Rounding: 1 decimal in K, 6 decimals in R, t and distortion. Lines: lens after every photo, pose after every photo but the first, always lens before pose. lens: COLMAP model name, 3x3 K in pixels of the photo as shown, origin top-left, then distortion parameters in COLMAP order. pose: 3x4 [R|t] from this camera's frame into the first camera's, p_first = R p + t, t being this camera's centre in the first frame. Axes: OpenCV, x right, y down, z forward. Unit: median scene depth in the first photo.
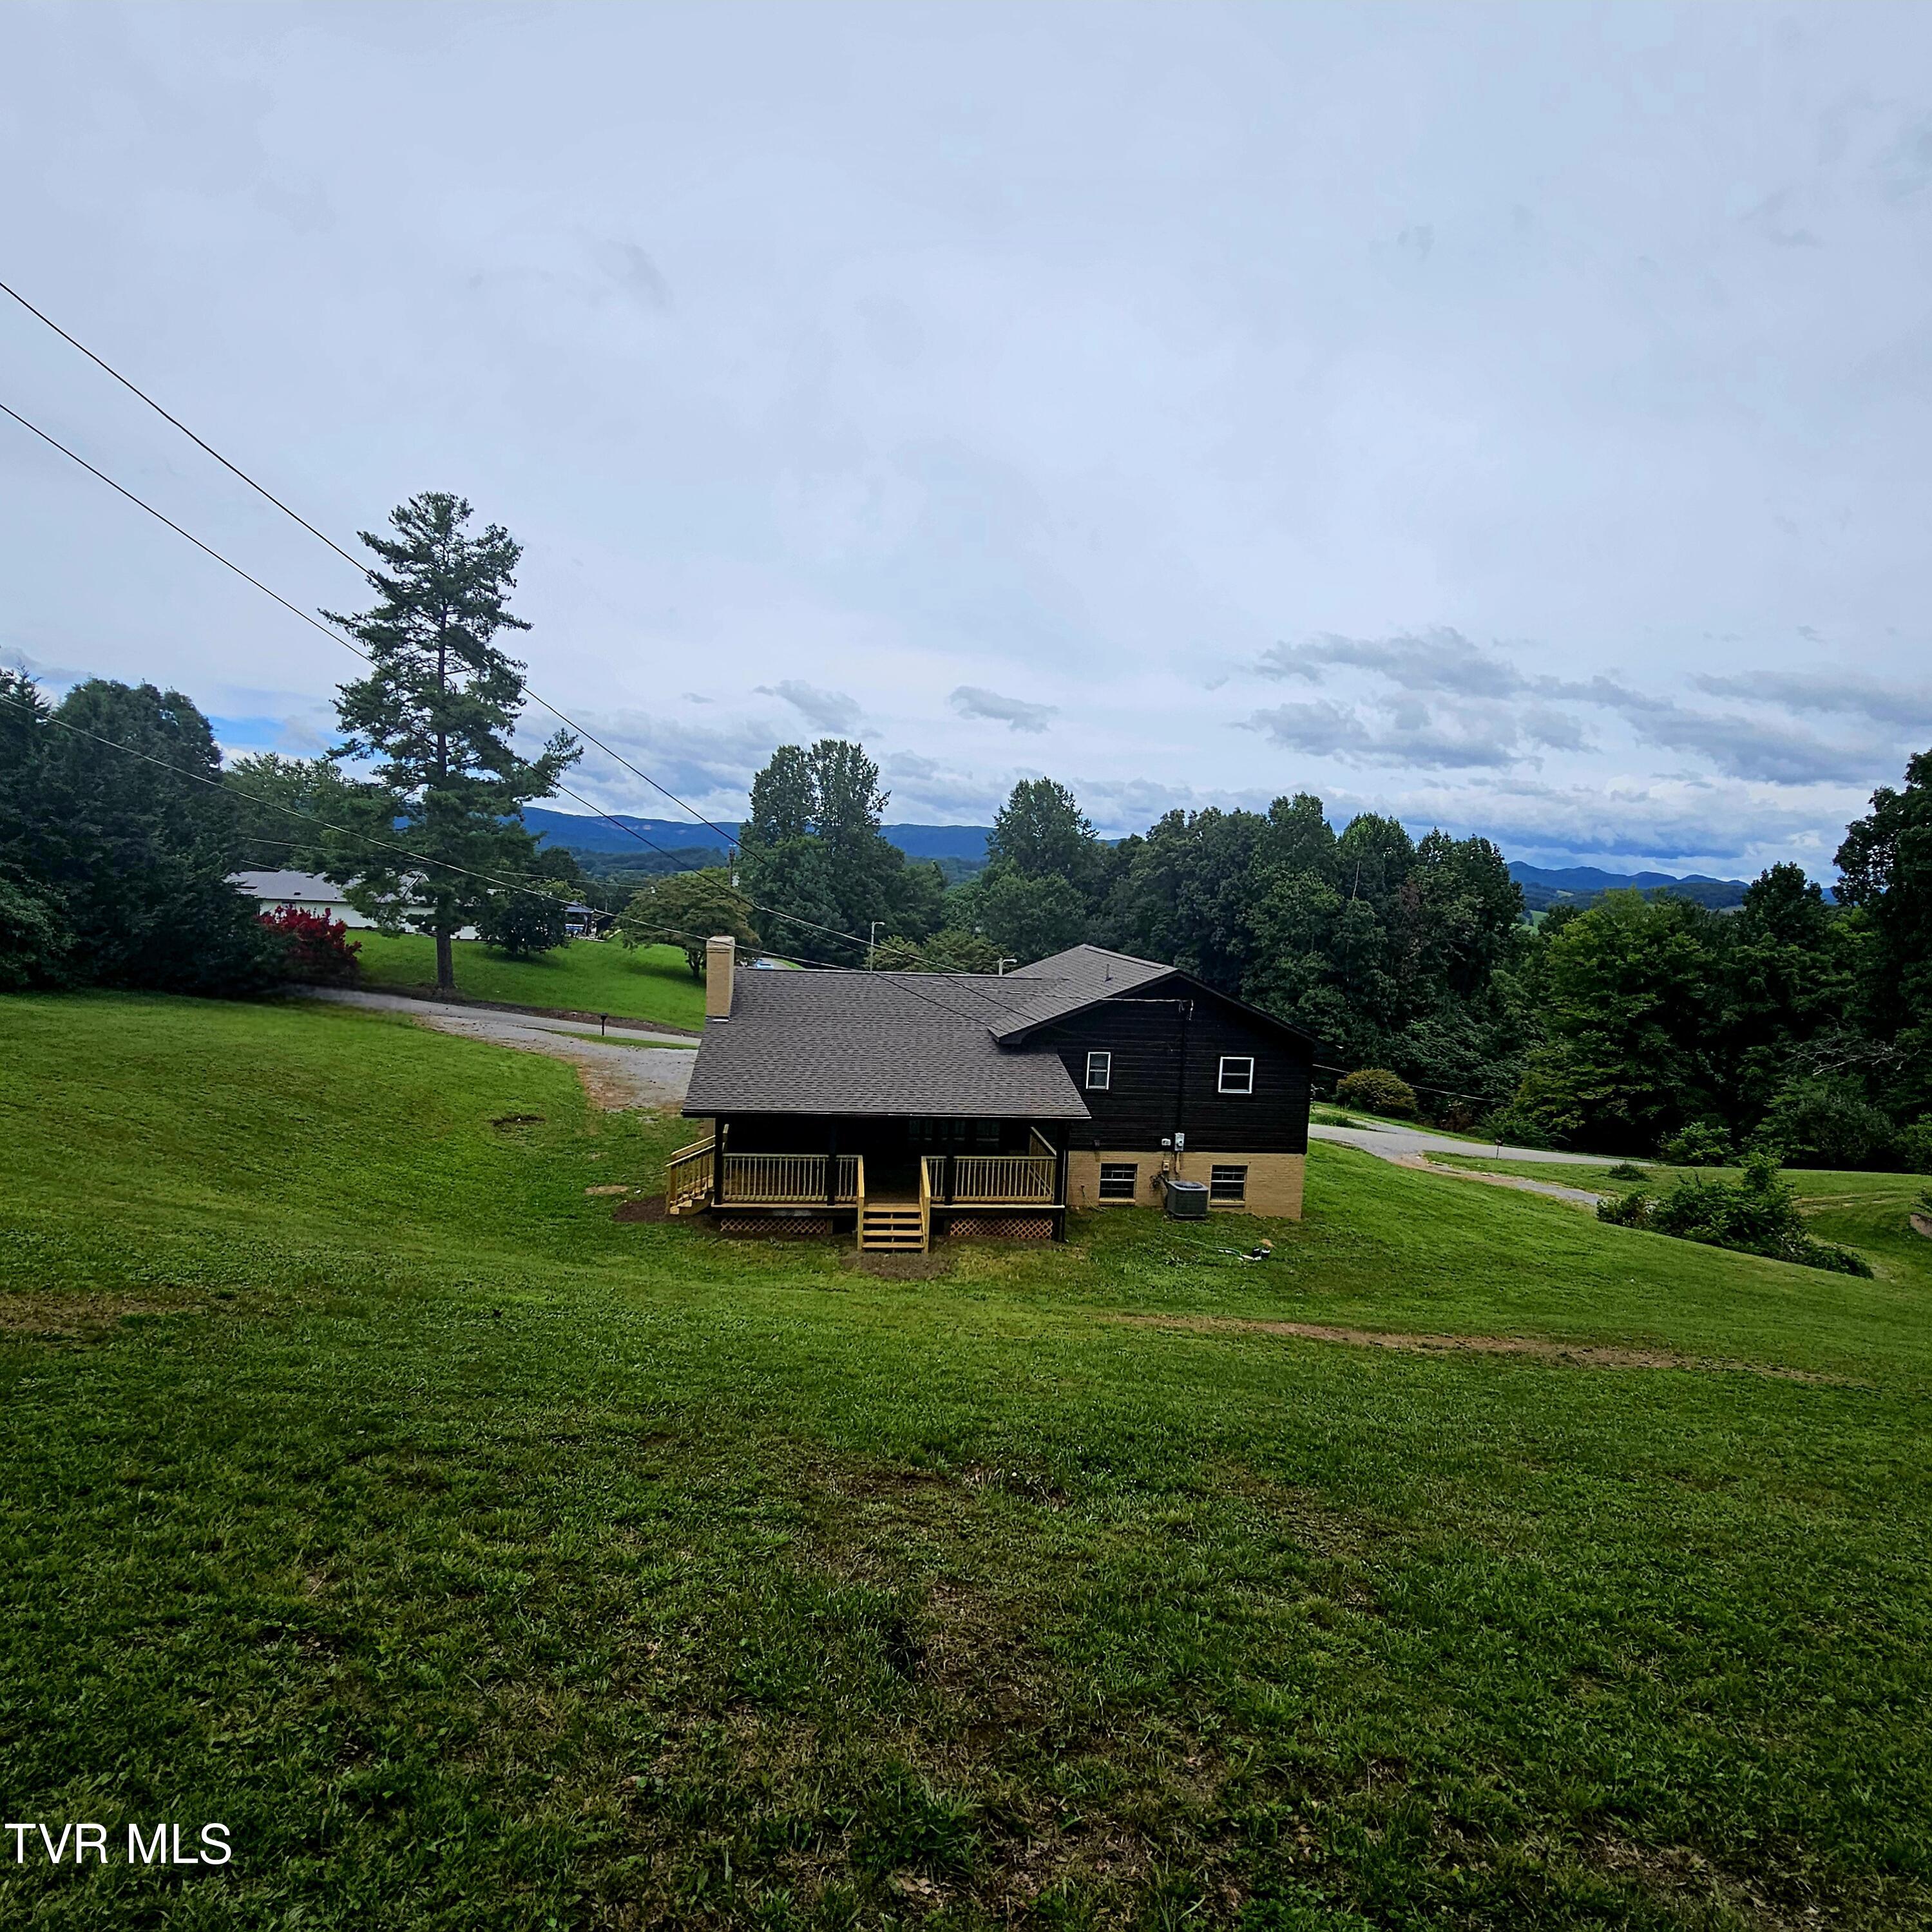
lens RADIAL K [[1068.1, 0, 990.8], [0, 1068.1, 975.7], [0, 0, 1]] dist [0.010758, -0.001937]
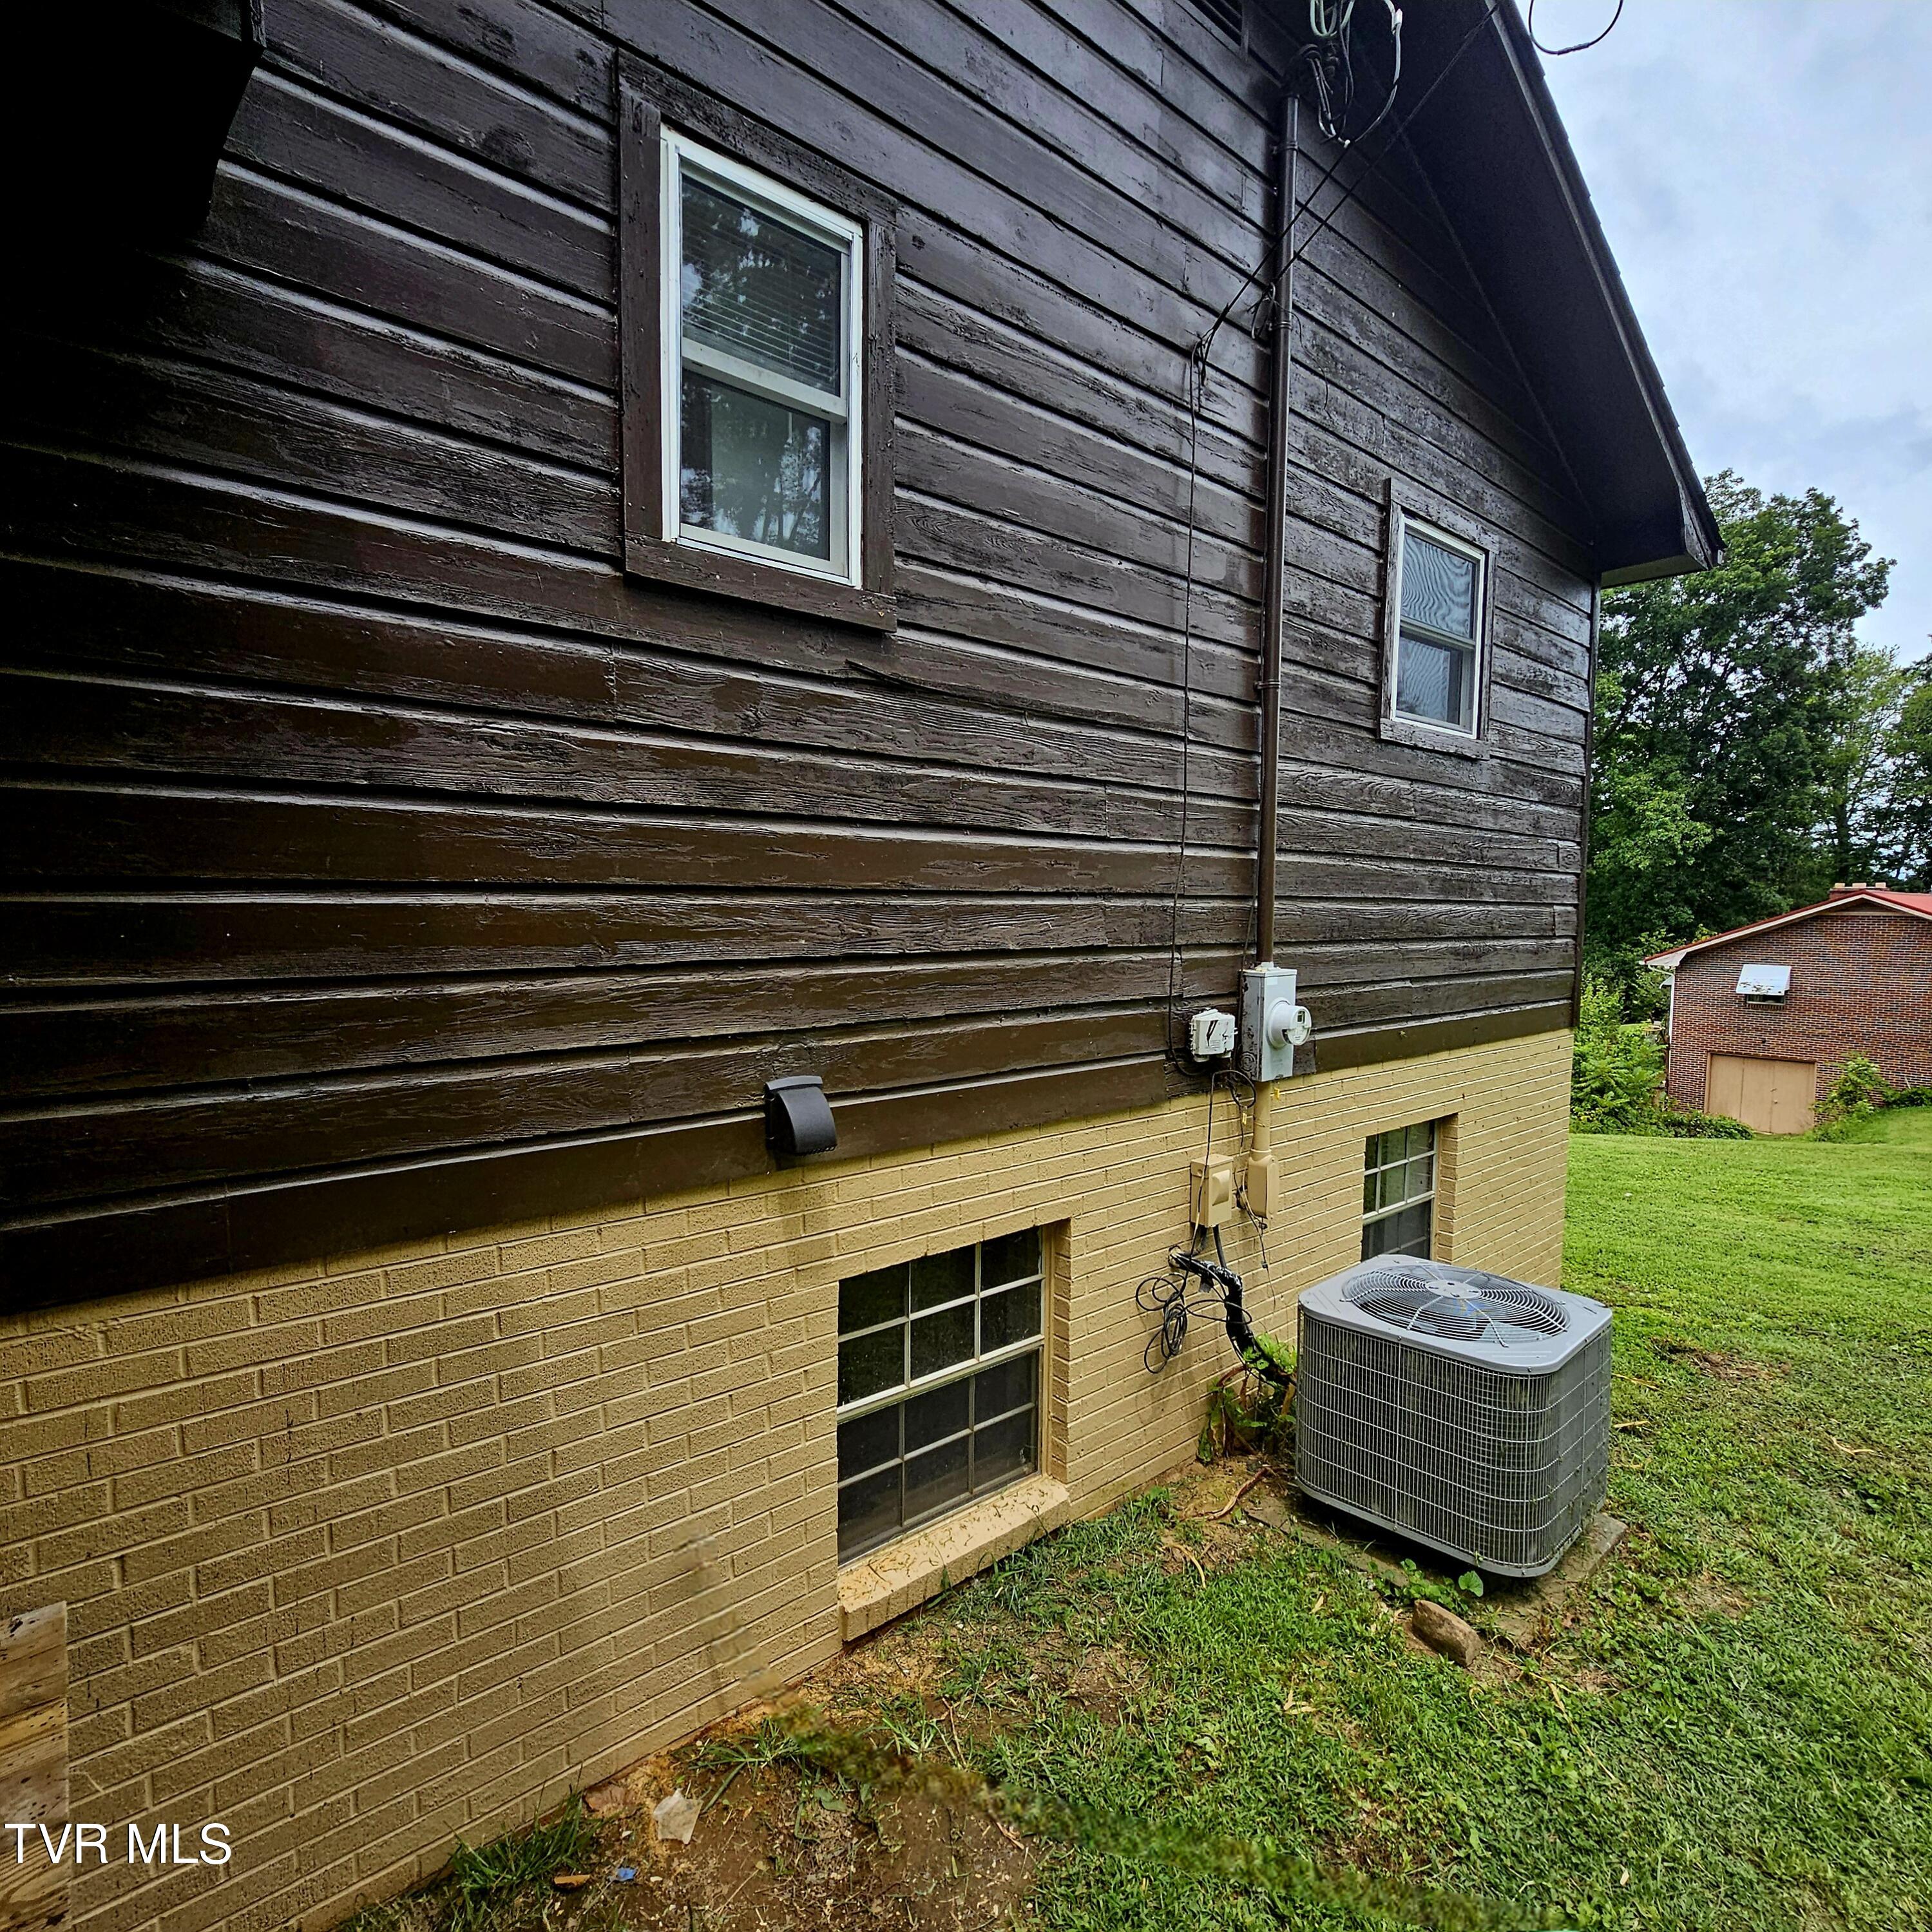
lens RADIAL K [[1056.2, 0, 965.0], [0, 1056.2, 976.9], [0, 0, 1]] dist [0.003177, -0.000783]
pose [[0.838784, -0.086089, 0.537614, 0.023774], [0.083812, 0.996067, 0.028738, 0.060095], [-0.537974, 0.020954, 0.842701, 0.381823]]
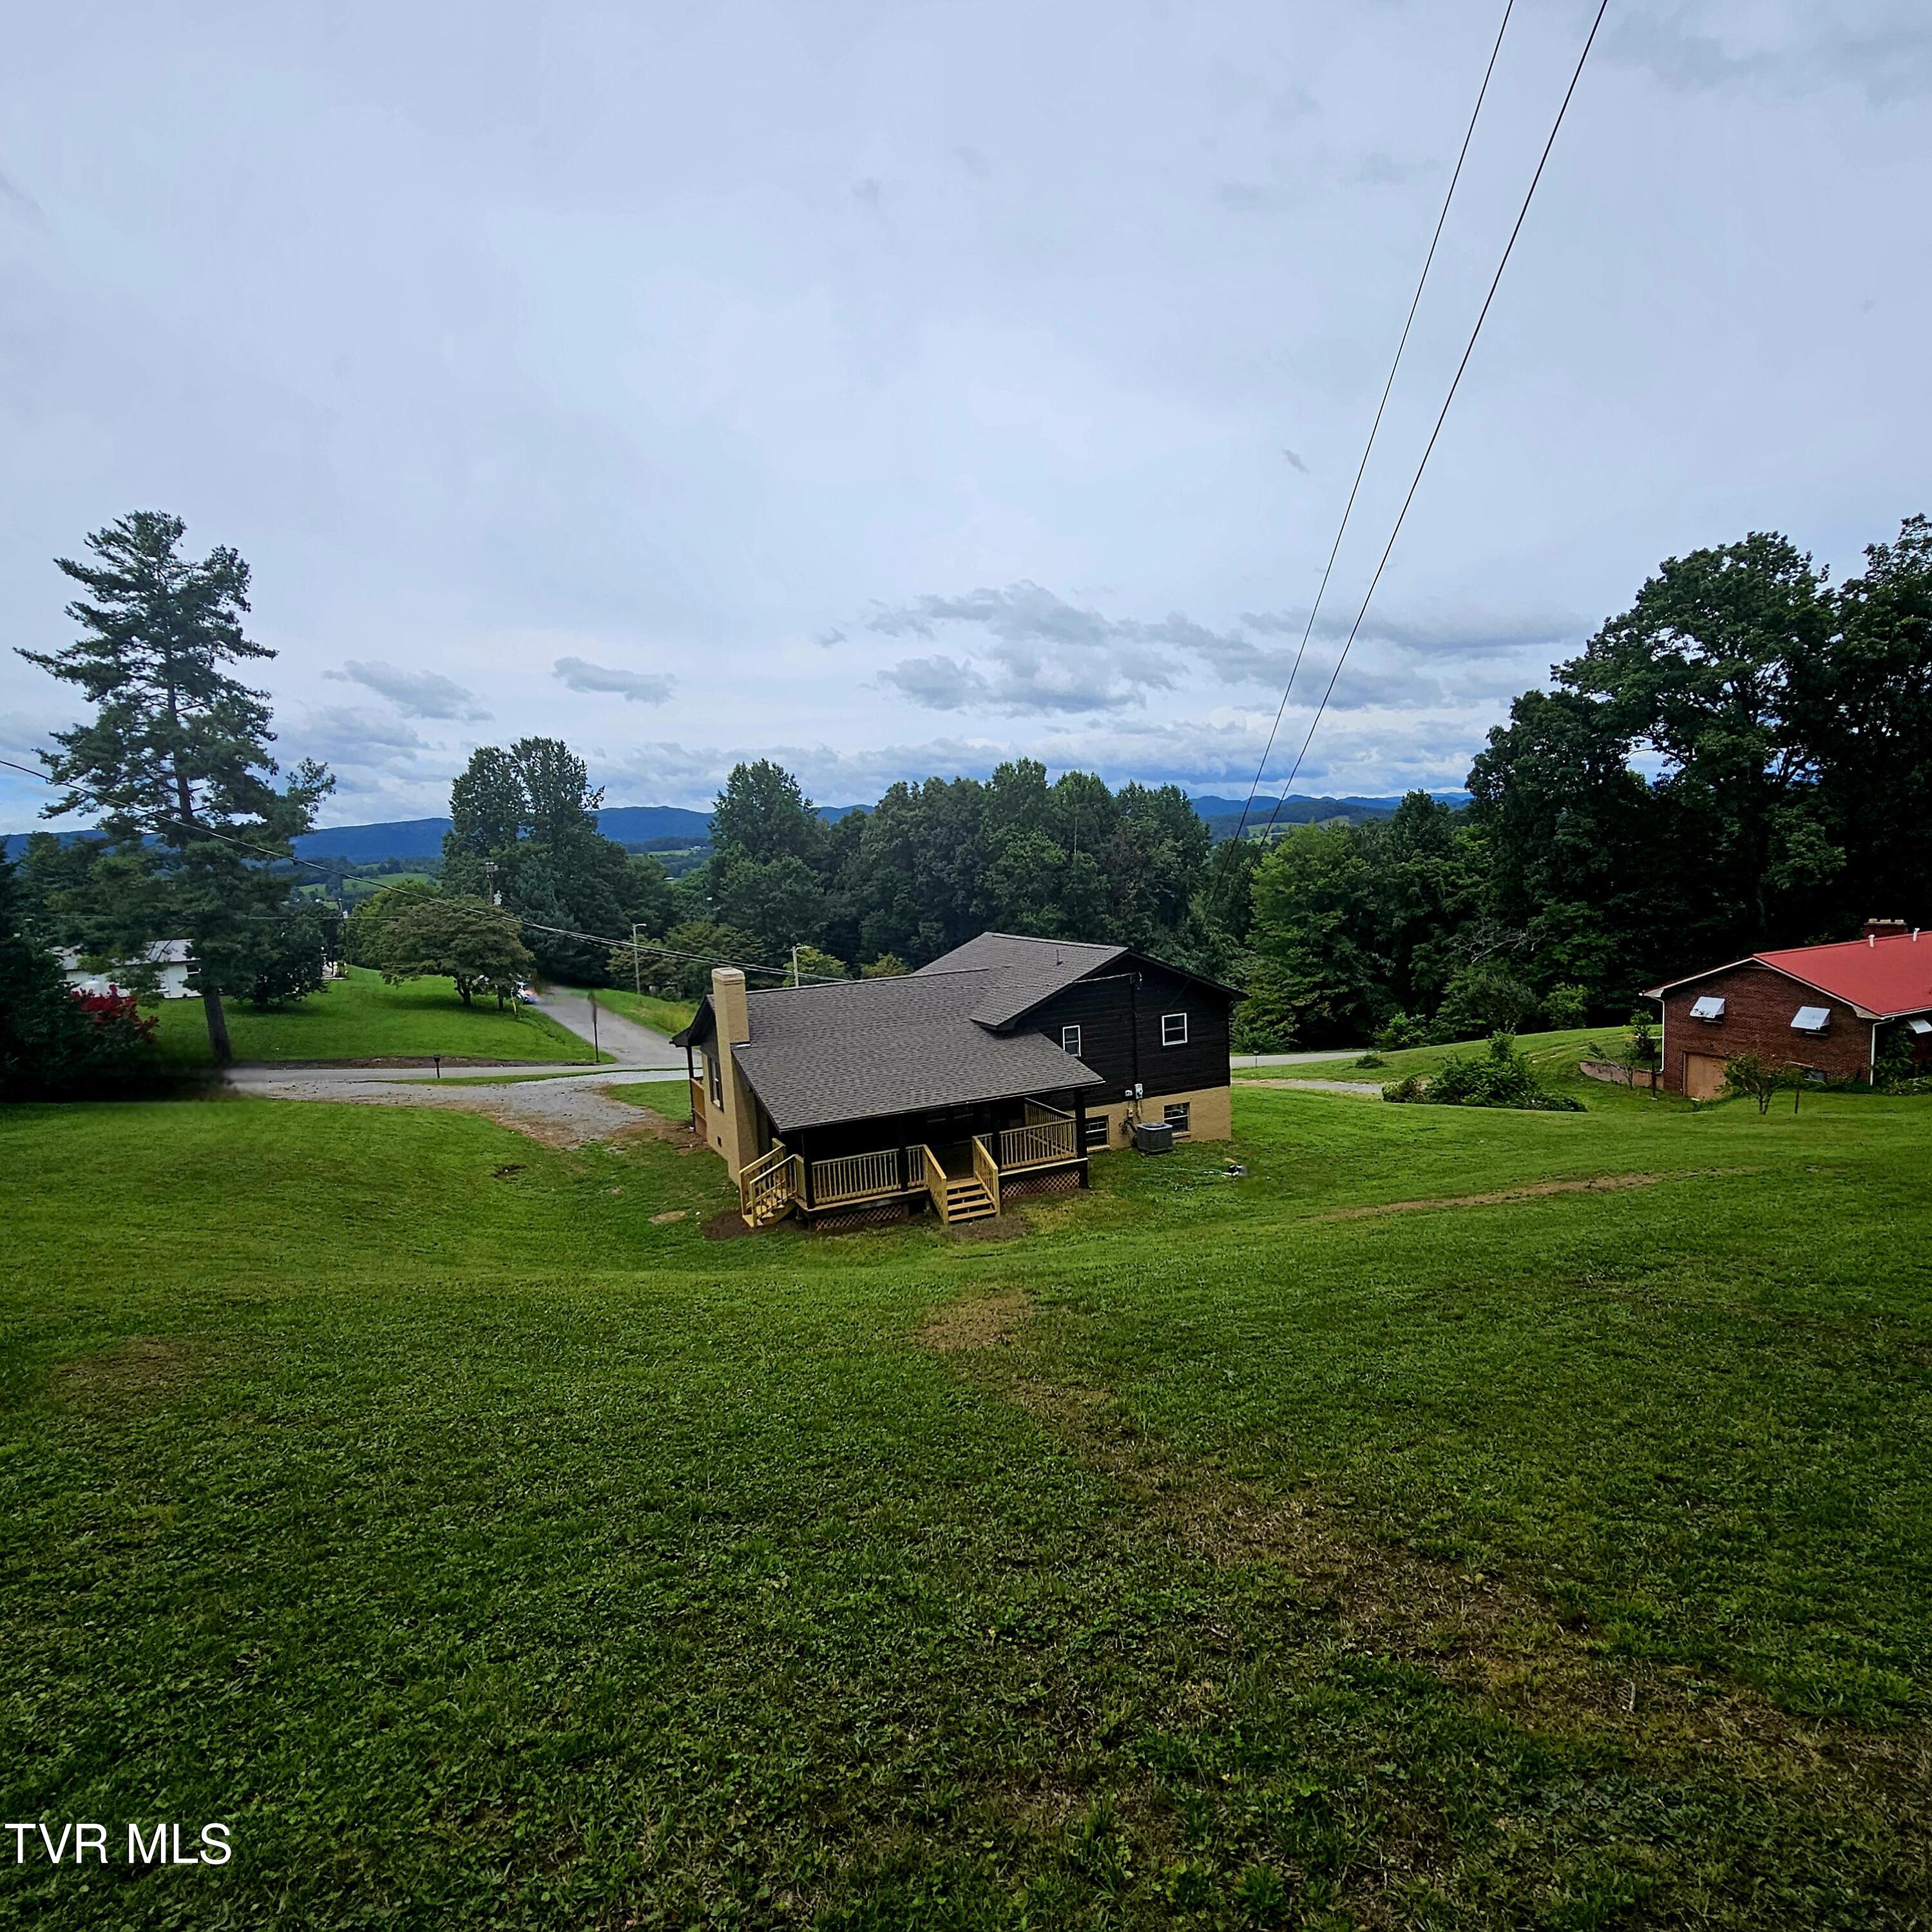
lens RADIAL K [[1056.2, 0, 965.0], [0, 1056.2, 976.9], [0, 0, 1]] dist [0.003177, -0.000783]
pose [[0.960337, -0.126791, 0.248348, -0.122837], [0.118931, 0.991815, 0.046465, -0.021029], [-0.252206, -0.015086, 0.967556, -0.039059]]
